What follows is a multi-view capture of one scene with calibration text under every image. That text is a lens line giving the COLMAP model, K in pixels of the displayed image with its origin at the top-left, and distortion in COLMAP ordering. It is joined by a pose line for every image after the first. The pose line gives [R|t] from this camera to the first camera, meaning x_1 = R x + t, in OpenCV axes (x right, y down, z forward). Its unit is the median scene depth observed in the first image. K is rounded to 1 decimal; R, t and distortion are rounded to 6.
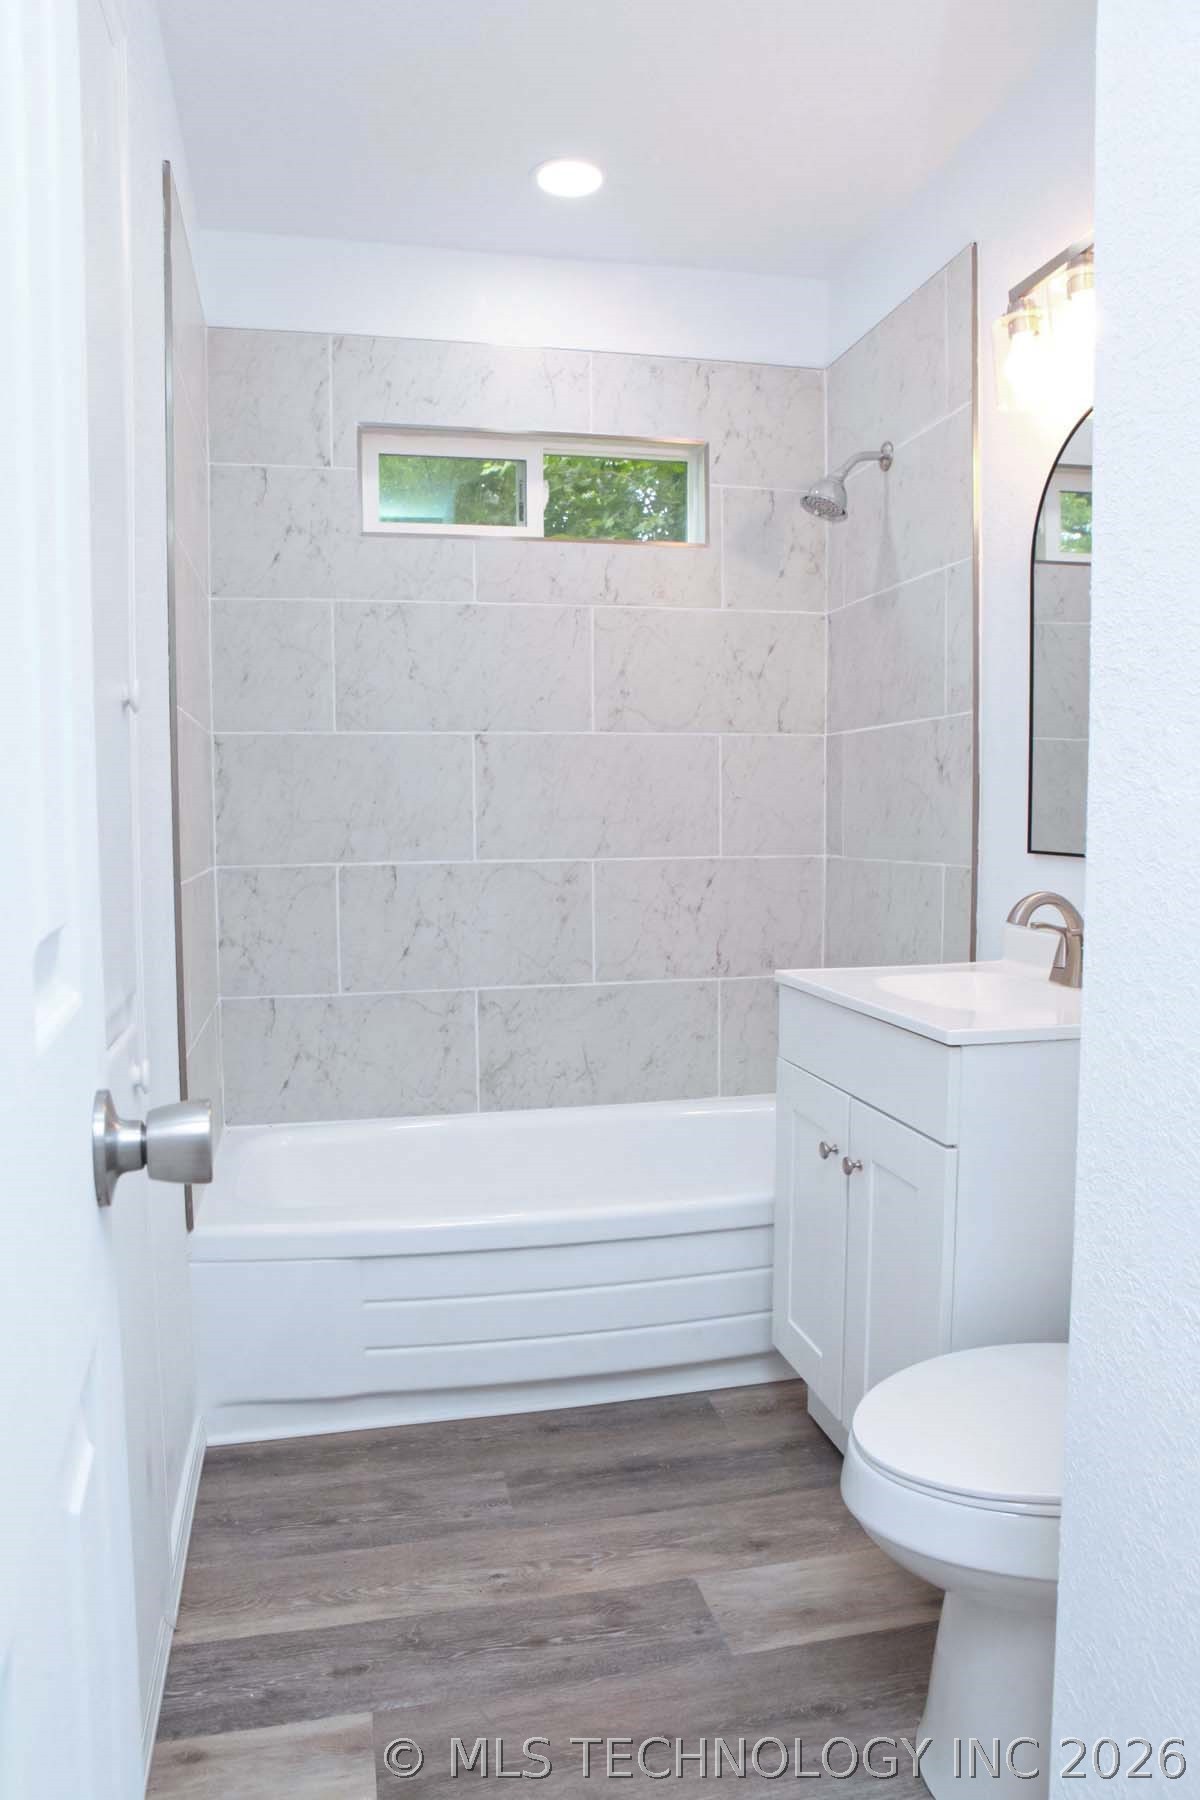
lens RADIAL K [[1269.8, 0, 599.8], [0, 1269.8, 899.7], [0, 0, 1]] dist [-0.086026, 0.053398]
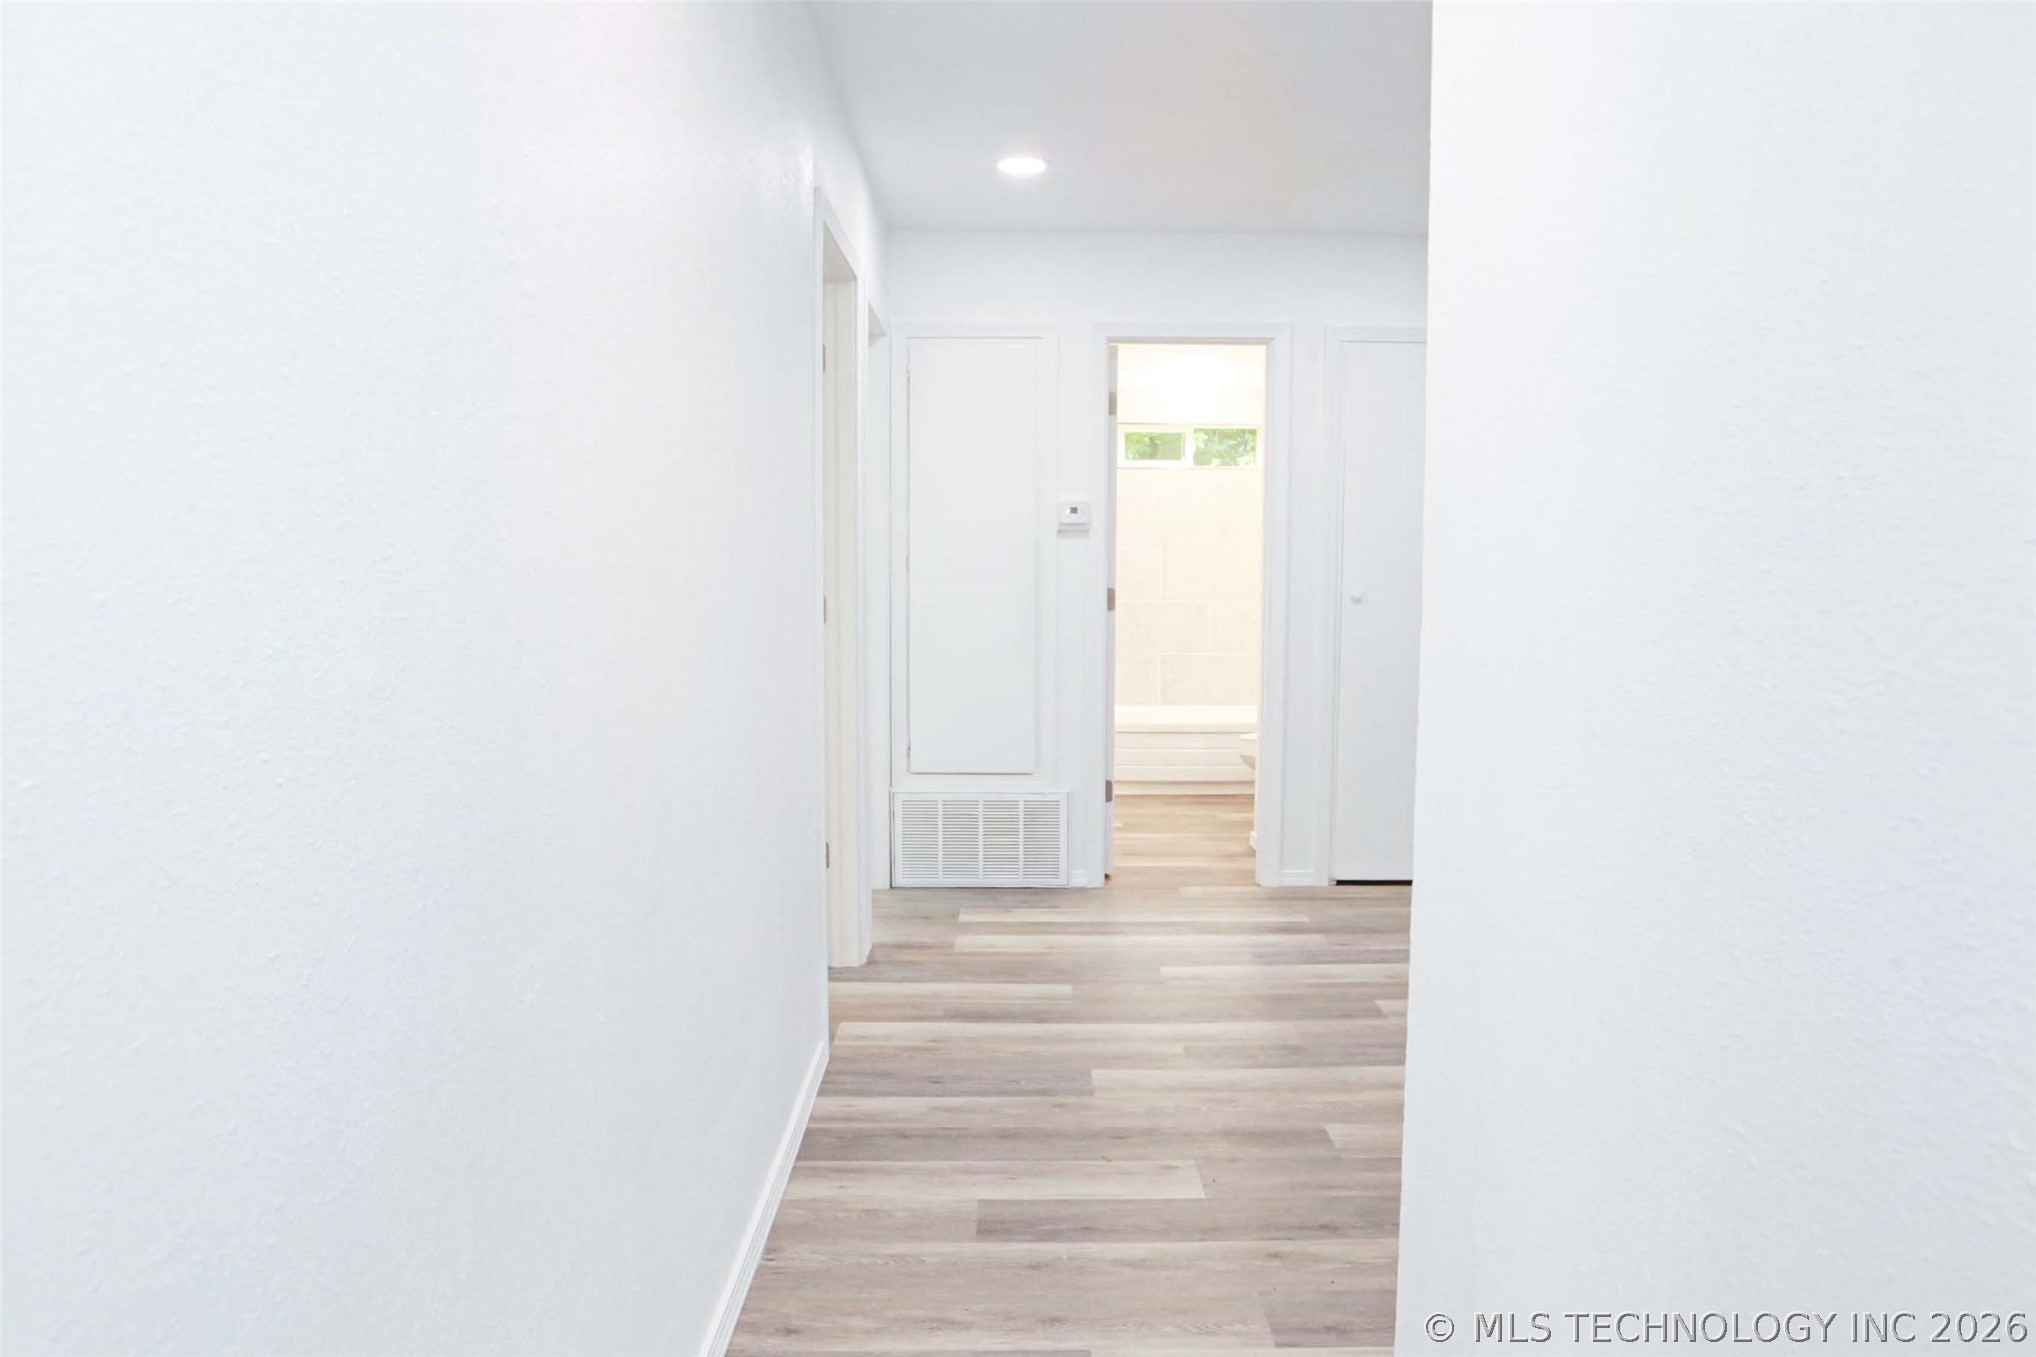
lens RADIAL K [[1436.3, 0, 1024.0], [0, 1436.3, 678.6], [0, 0, 1]] dist [-0.086026, 0.053398]
pose [[0.973359, 0.029244, -0.227416, 0.272962], [-0.024398, 0.999412, 0.024092, 0.056351], [0.227987, -0.017901, 0.973500, -1.721125]]
